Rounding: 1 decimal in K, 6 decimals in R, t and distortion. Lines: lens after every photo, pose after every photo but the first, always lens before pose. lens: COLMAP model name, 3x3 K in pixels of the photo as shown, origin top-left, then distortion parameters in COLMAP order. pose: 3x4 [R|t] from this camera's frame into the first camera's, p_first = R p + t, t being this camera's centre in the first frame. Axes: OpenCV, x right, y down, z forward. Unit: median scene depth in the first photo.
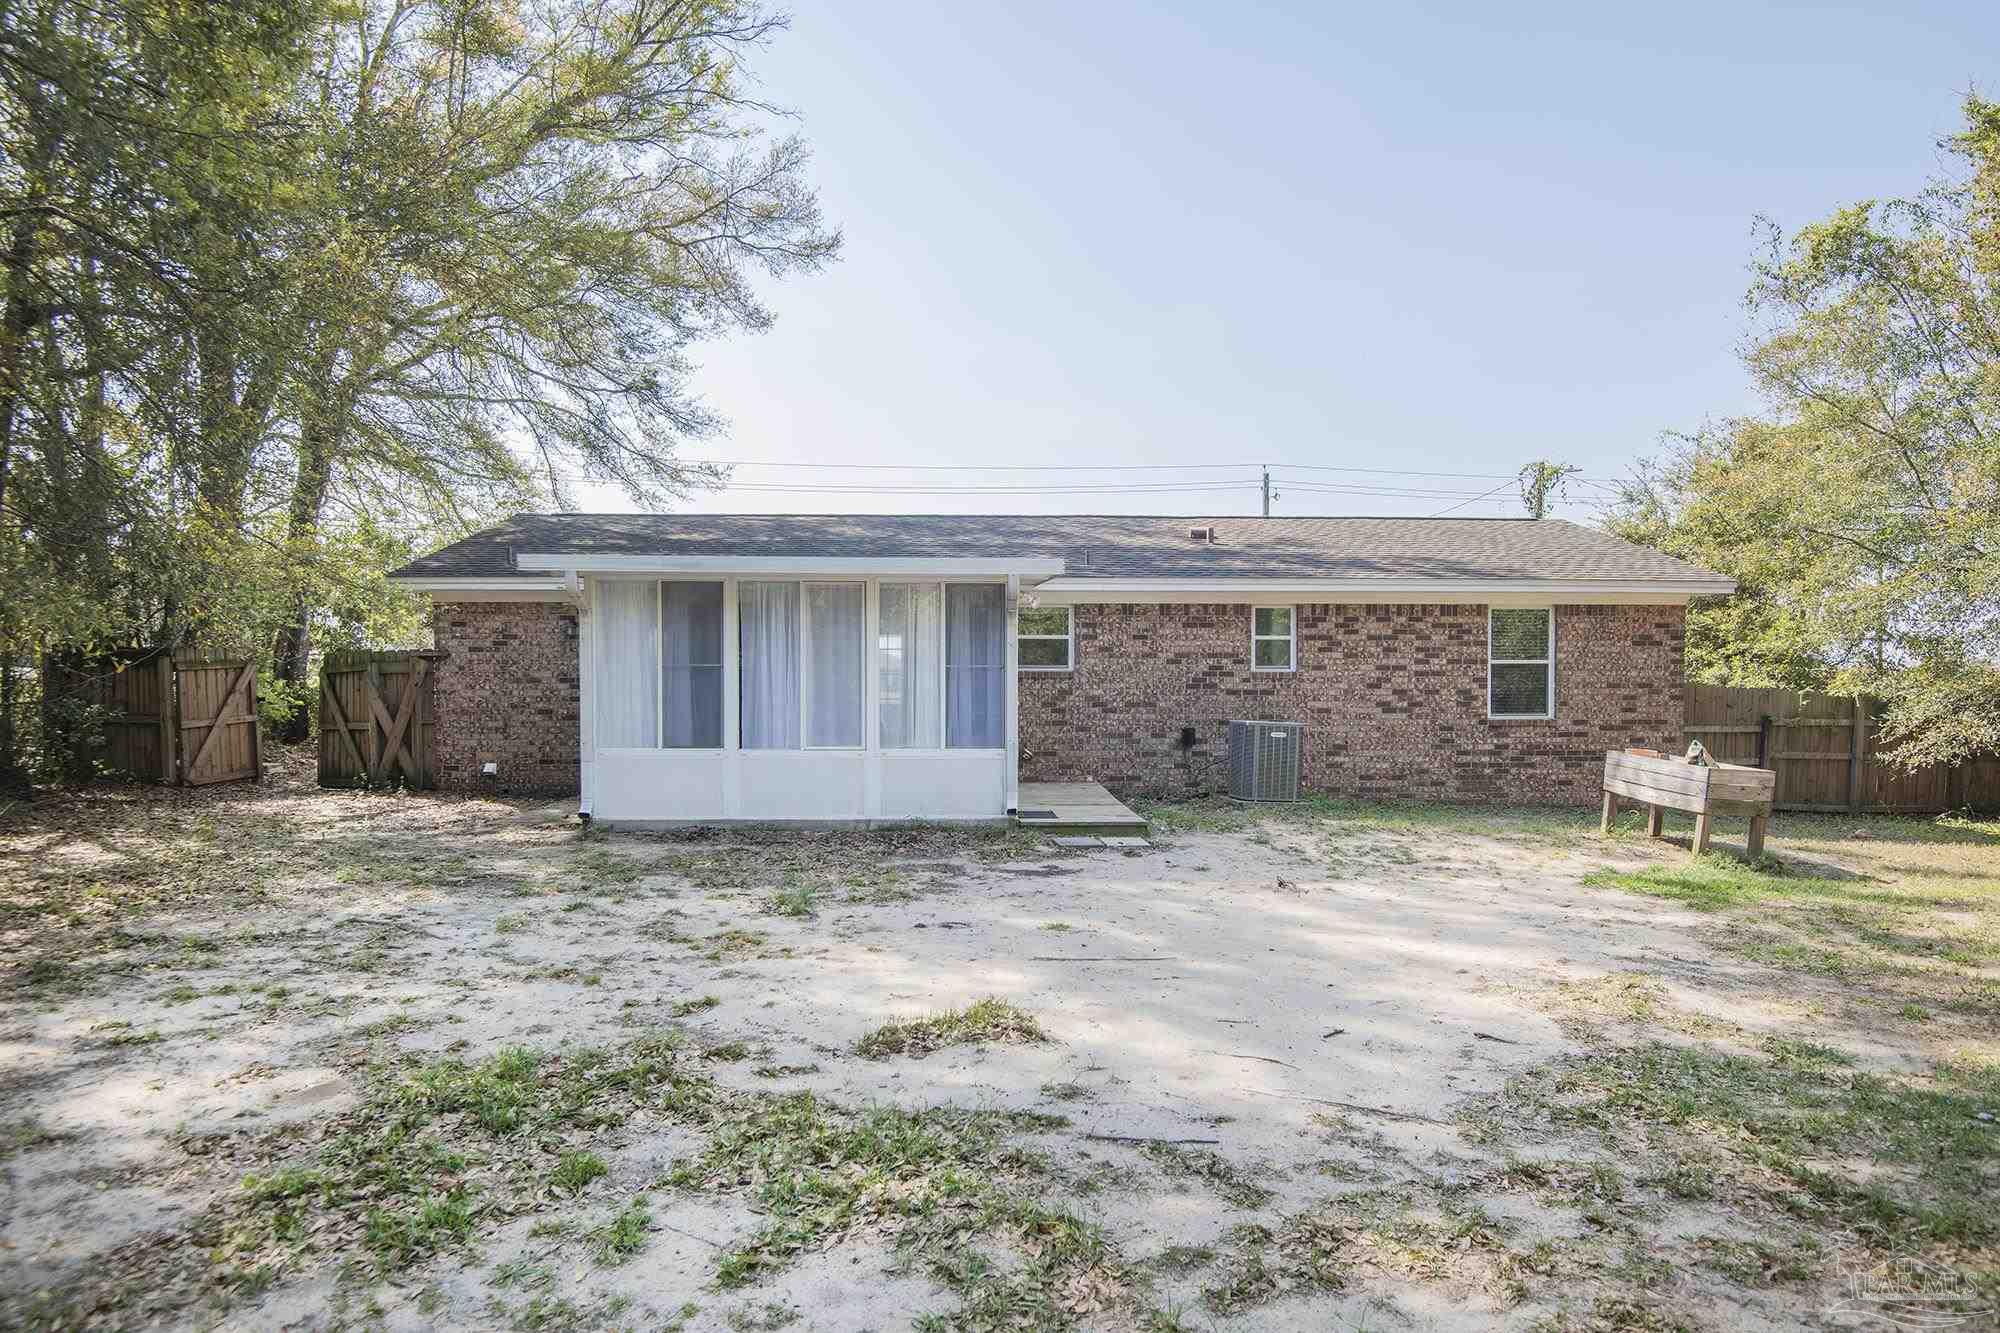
lens RADIAL K [[1052.6, 0, 997.7], [0, 1052.6, 664.8], [0, 0, 1]] dist [0.026927, -0.003196]
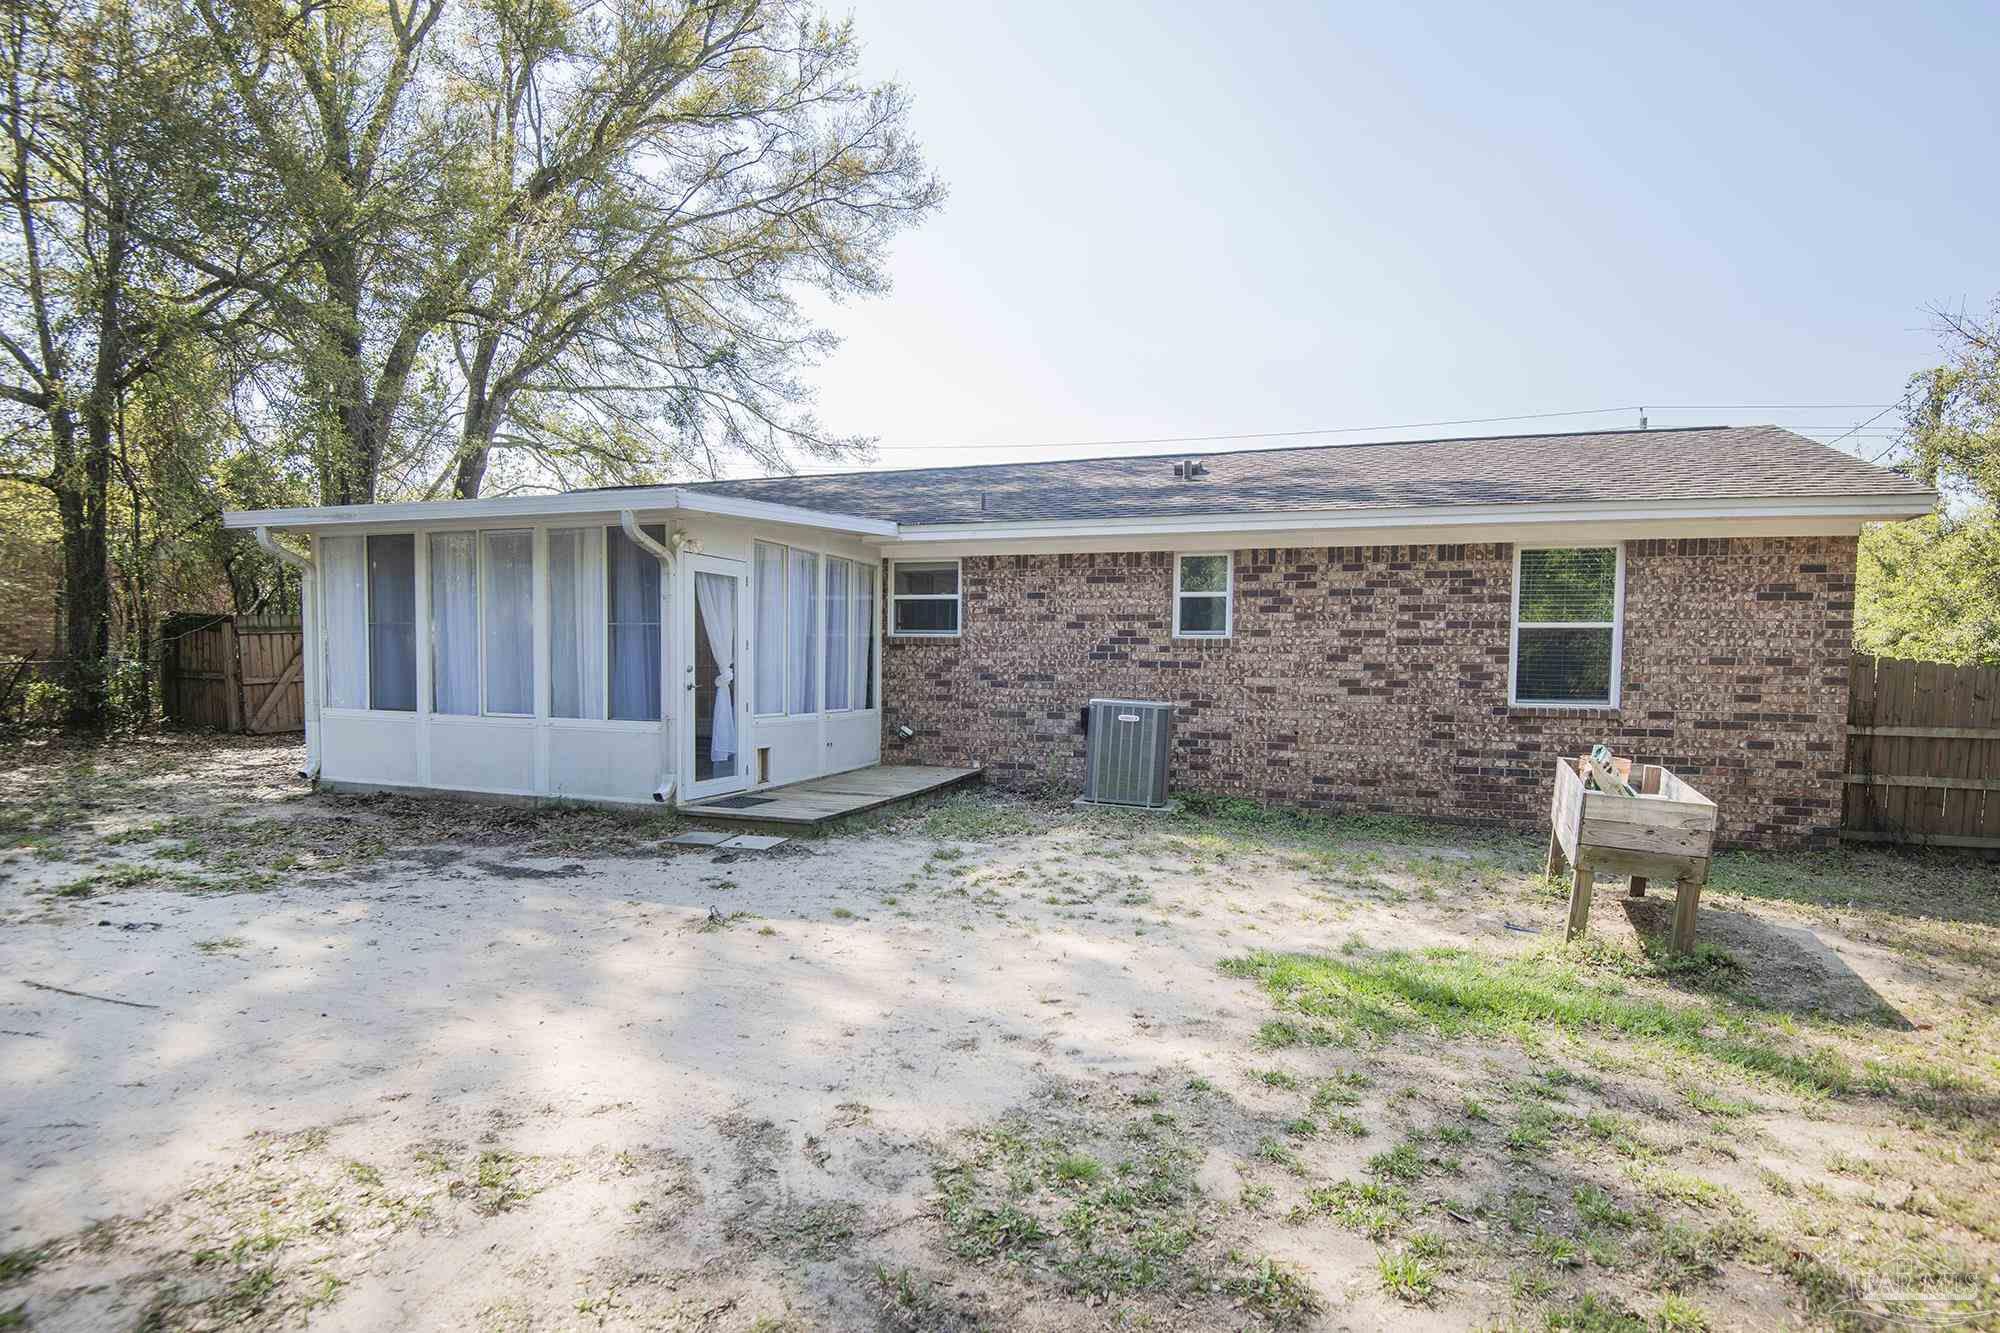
lens RADIAL K [[1024.4, 0, 999.1], [0, 1024.4, 678.2], [0, 0, 1]] dist [0.019508, -0.001922]
pose [[0.936591, 0.017298, -0.349998, 0.386253], [-0.006007, 0.999427, 0.033319, 0.011618], [0.350374, -0.029104, 0.936158, 0.242254]]
